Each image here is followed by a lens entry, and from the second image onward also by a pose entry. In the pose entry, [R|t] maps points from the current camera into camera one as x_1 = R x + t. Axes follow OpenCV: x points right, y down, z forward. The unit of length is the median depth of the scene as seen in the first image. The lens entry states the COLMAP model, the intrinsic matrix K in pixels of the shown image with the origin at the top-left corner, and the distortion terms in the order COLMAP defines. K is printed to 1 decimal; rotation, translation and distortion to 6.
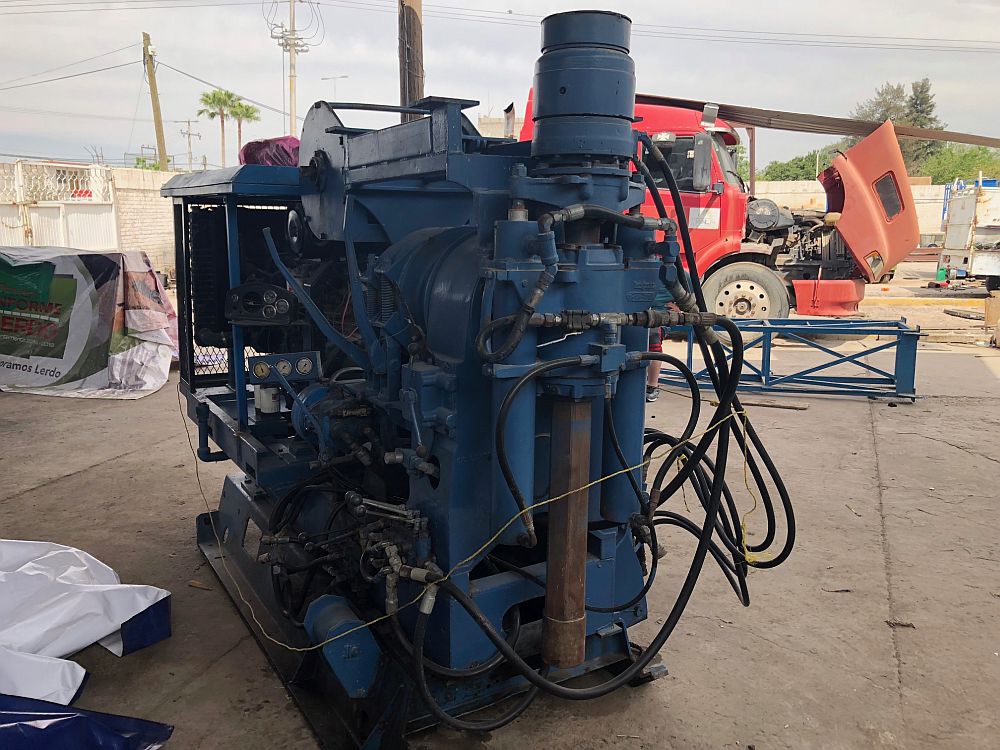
lens RADIAL K [[812.7, 0, 500.0], [0, 812.7, 375.0], [0, 0, 1]] dist [0.009325, 0.006558]
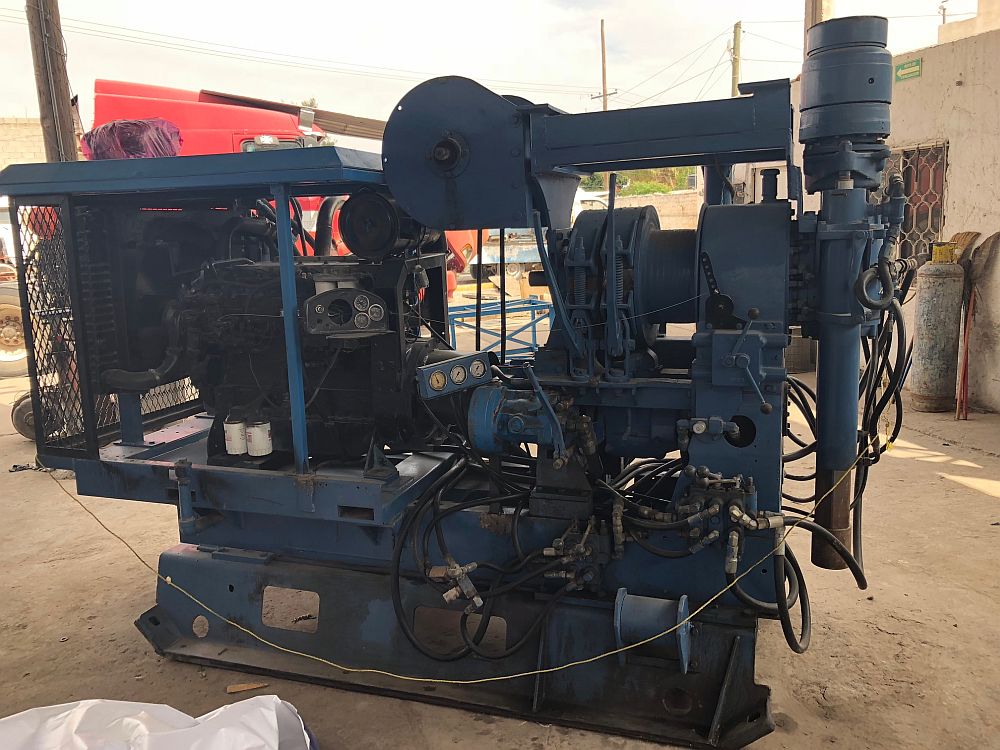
lens RADIAL K [[810.4, 0, 496.4], [0, 810.4, 370.2], [0, 0, 1]] dist [0.004767, 0.014504]
pose [[0.771658, -0.149018, 0.618335, -0.555097], [0.160339, 0.986345, 0.037611, -0.028272], [-0.615496, 0.070120, 0.785014, 0.201279]]
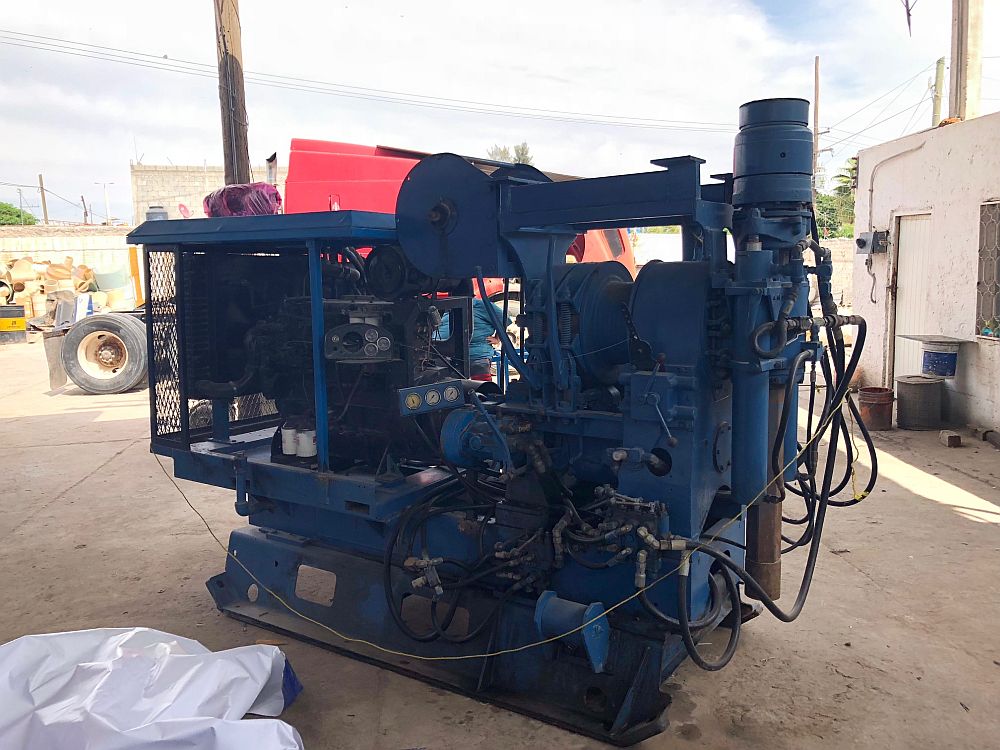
lens RADIAL K [[810.4, 0, 496.4], [0, 810.4, 370.2], [0, 0, 1]] dist [0.004767, 0.014504]
pose [[0.906189, -0.076544, 0.415887, -0.448784], [0.103016, 0.993811, -0.041555, 0.006042], [-0.410132, 0.080500, 0.908466, -0.000874]]
